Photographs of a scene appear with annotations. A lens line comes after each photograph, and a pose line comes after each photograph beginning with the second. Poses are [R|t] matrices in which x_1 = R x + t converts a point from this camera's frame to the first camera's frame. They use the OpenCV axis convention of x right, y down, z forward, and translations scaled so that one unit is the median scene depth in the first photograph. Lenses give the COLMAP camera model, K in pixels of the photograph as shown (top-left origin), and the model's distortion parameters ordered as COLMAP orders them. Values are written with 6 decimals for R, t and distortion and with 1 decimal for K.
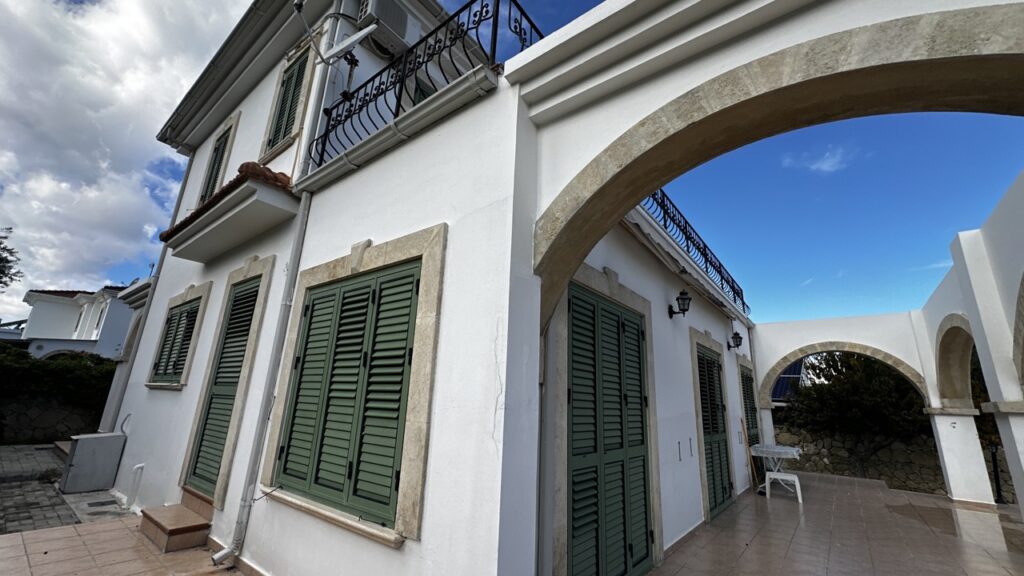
lens RADIAL K [[407.1, 0, 511.2], [0, 407.1, 287.3], [0, 0, 1]] dist [-0.002548, 0.000824]
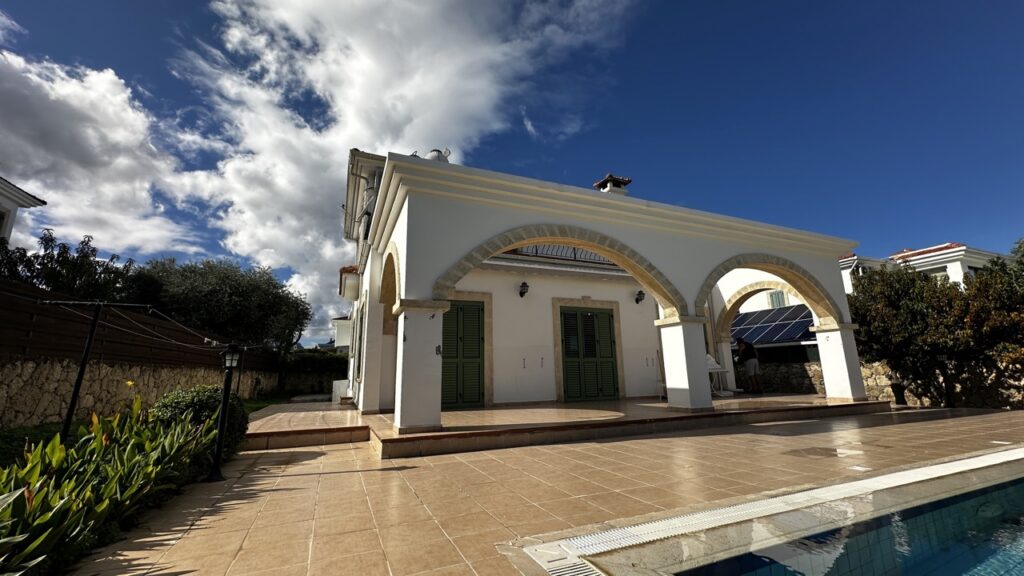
lens RADIAL K [[408.2, 0, 511.3], [0, 408.2, 287.9], [0, 0, 1]] dist [-0.000030, 0.000152]
pose [[0.871916, -0.160207, -0.462706, 1.255895], [0.185960, 0.982504, 0.010240, 0.004764], [0.452970, -0.094973, 0.886453, -0.724247]]
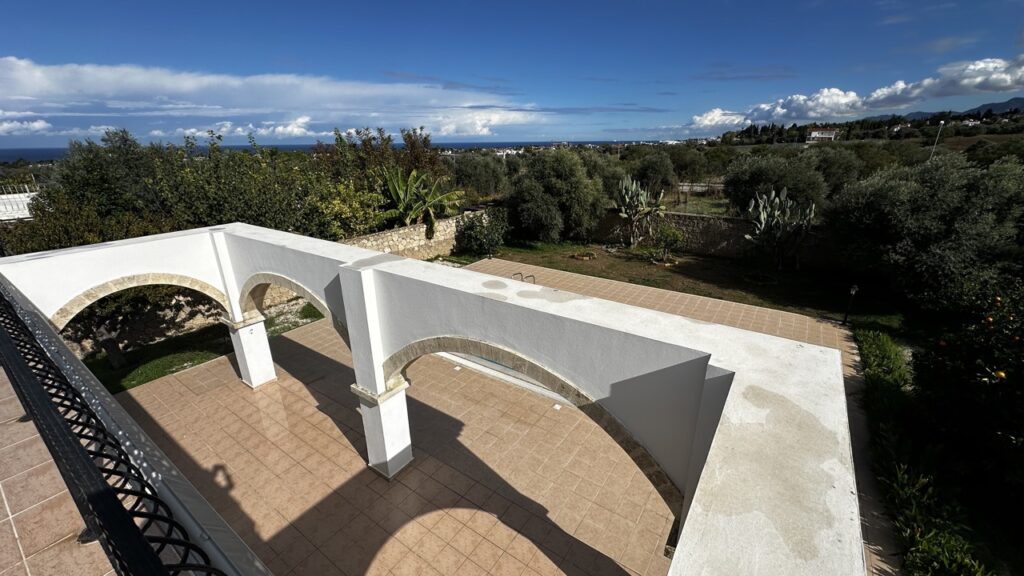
lens RADIAL K [[407.1, 0, 511.2], [0, 407.1, 287.3], [0, 0, 1]] dist [-0.002548, 0.000824]
pose [[-0.055182, -0.377307, 0.924443, 0.020987], [-0.265555, 0.898054, 0.350685, -0.564447], [-0.962515, -0.226139, -0.149752, 0.713075]]
